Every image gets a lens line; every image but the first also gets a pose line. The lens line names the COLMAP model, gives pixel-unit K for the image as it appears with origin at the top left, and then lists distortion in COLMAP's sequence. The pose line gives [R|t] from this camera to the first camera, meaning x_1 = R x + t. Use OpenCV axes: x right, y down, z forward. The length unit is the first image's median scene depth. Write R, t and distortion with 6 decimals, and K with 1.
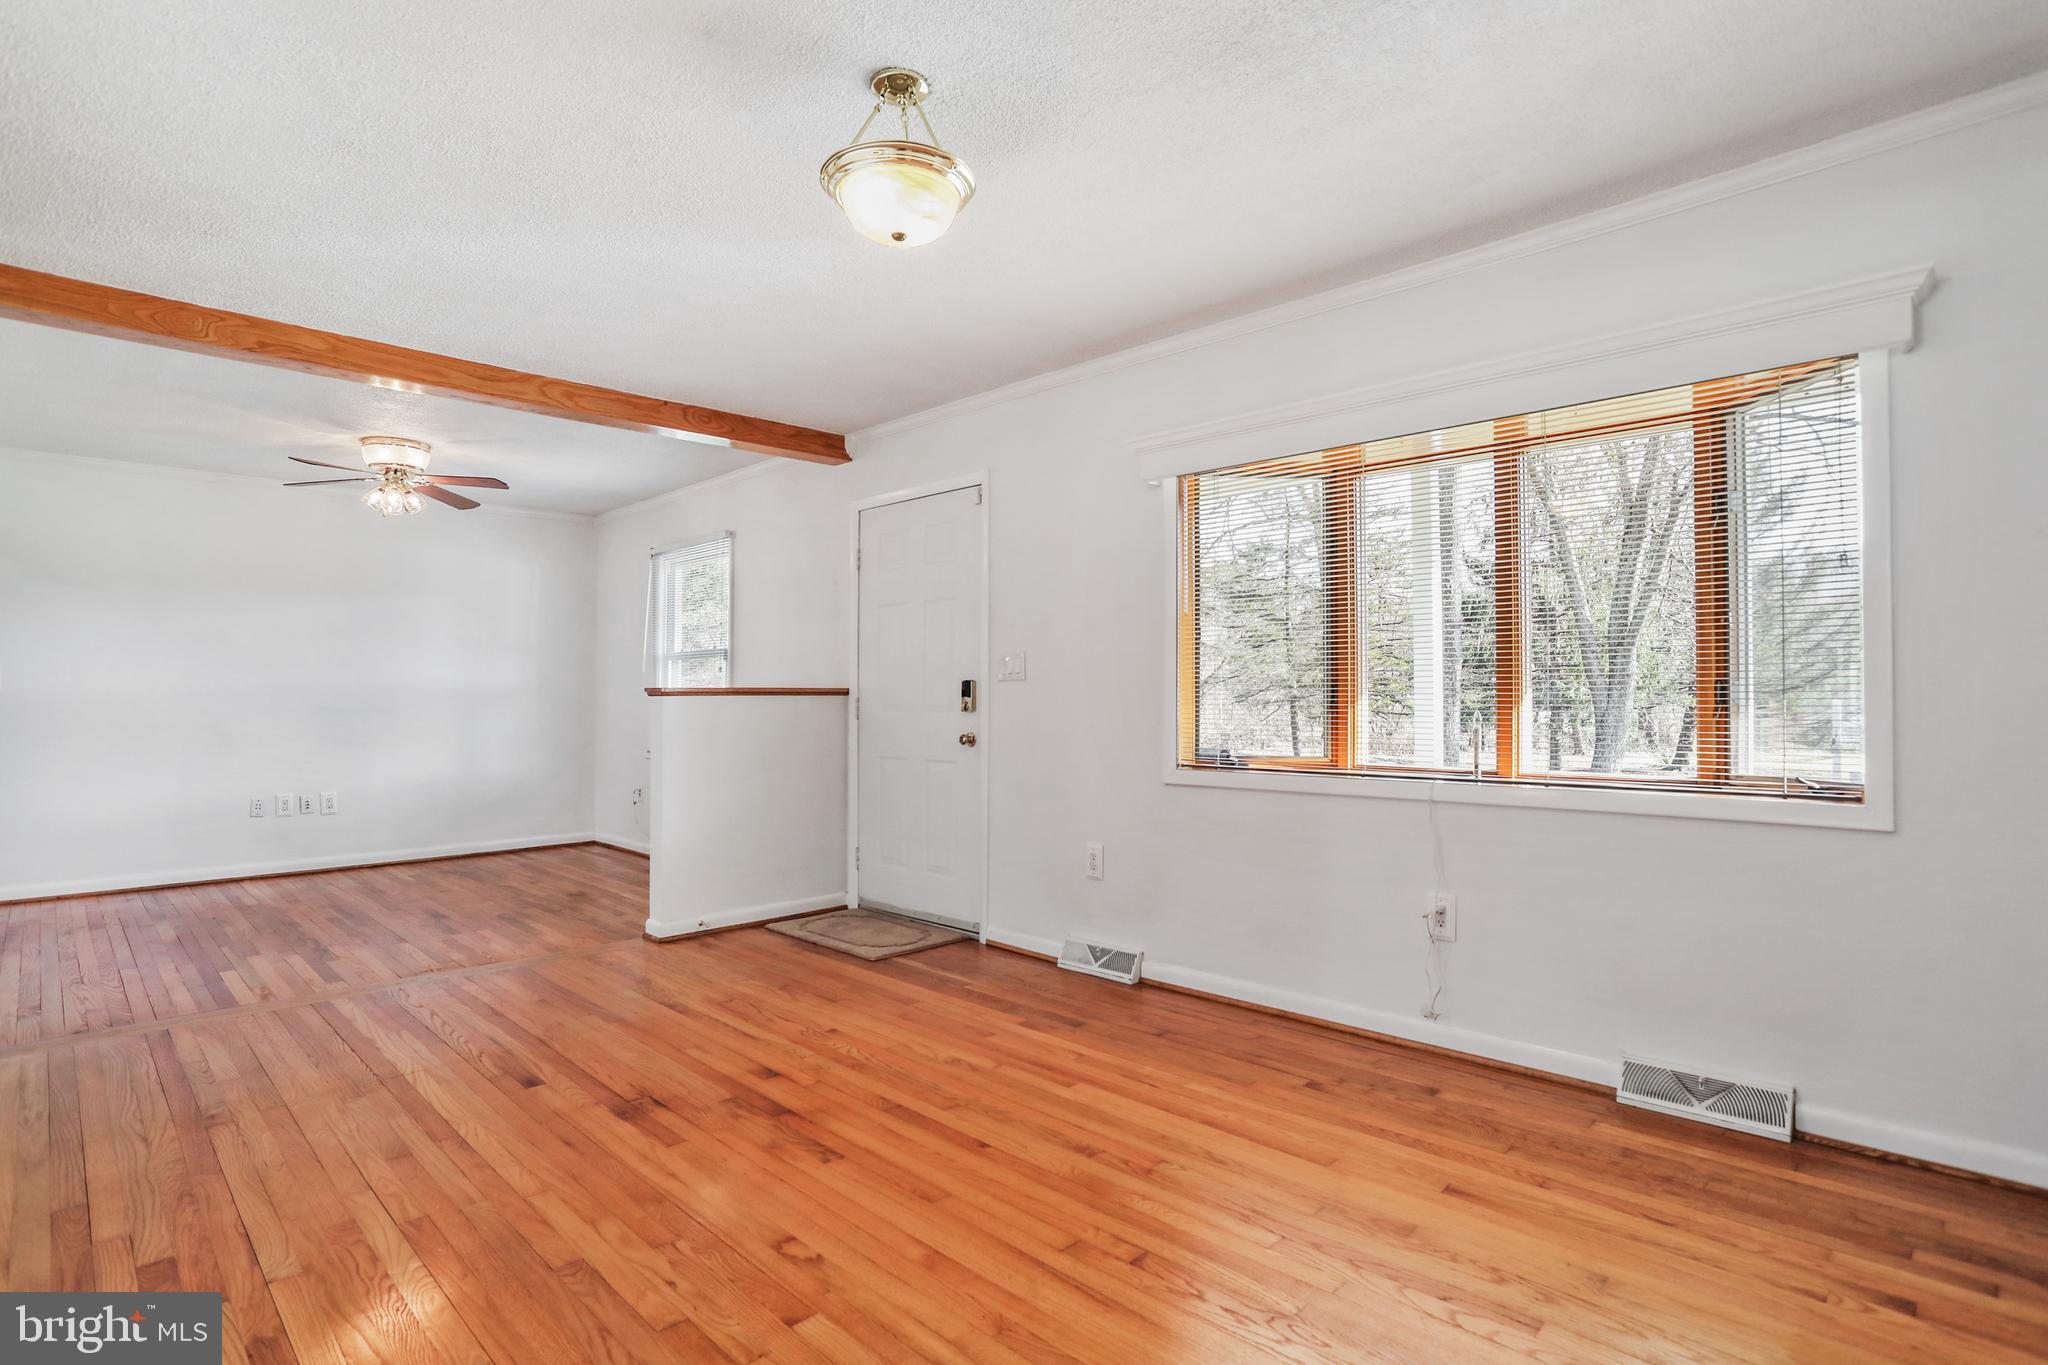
lens RADIAL K [[996.5, 0, 1024.9], [0, 996.5, 689.3], [0, 0, 1]] dist [-0.046513, 0.017121]
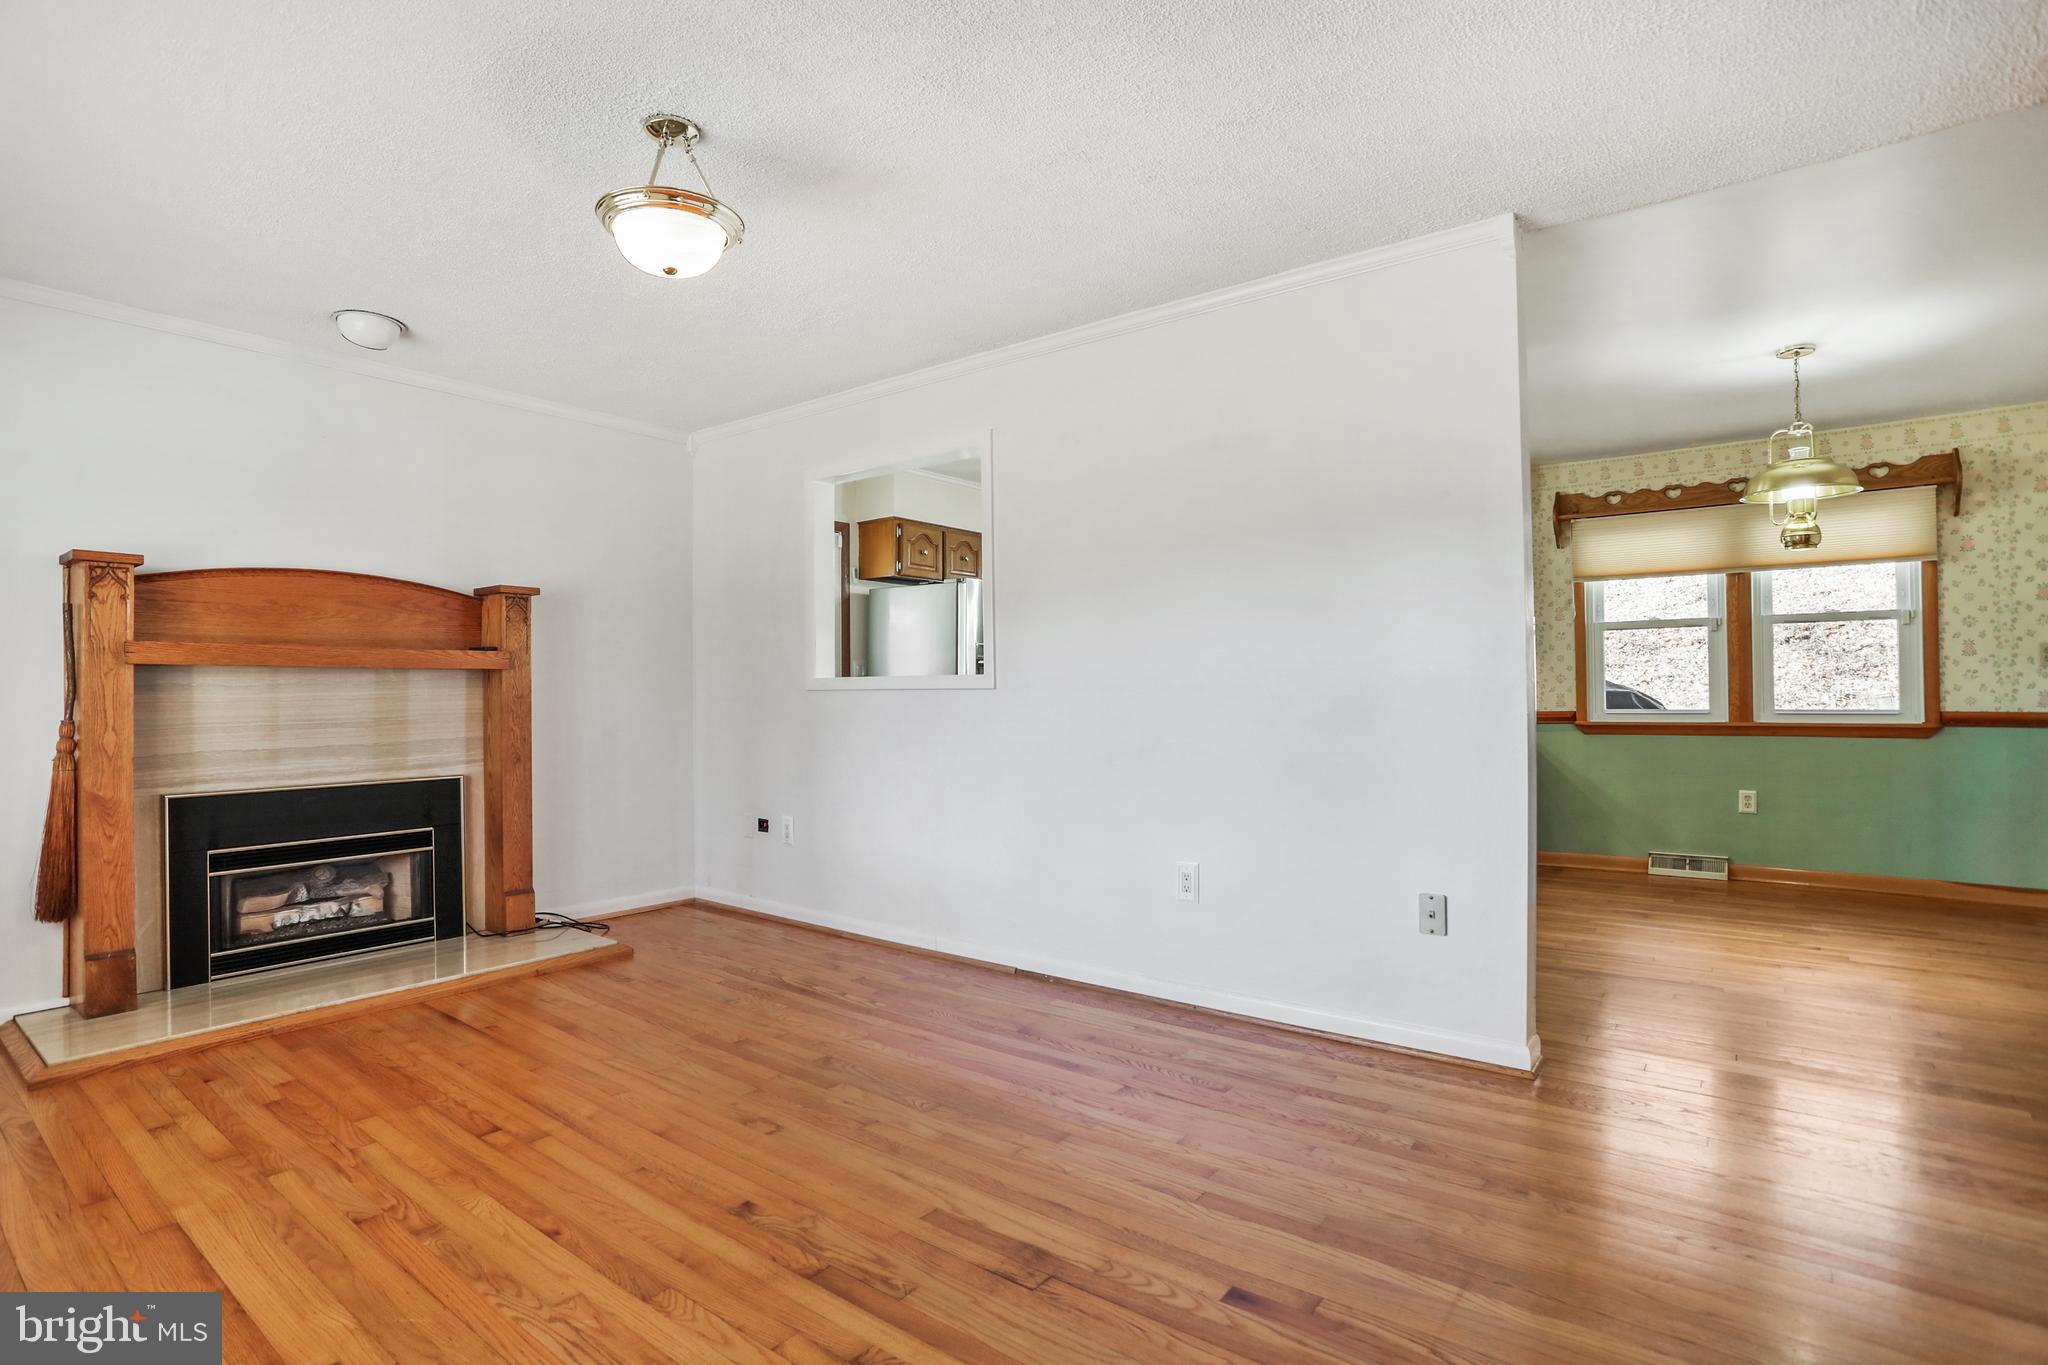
lens RADIAL K [[996.5, 0, 1025.2], [0, 996.5, 687.8], [0, 0, 1]] dist [-0.046513, 0.017121]
pose [[-0.992276, 0.008426, -0.123760, -0.344172], [0.010811, 0.999768, -0.018618, 0.024029], [0.123575, -0.019812, -0.992137, 1.915394]]
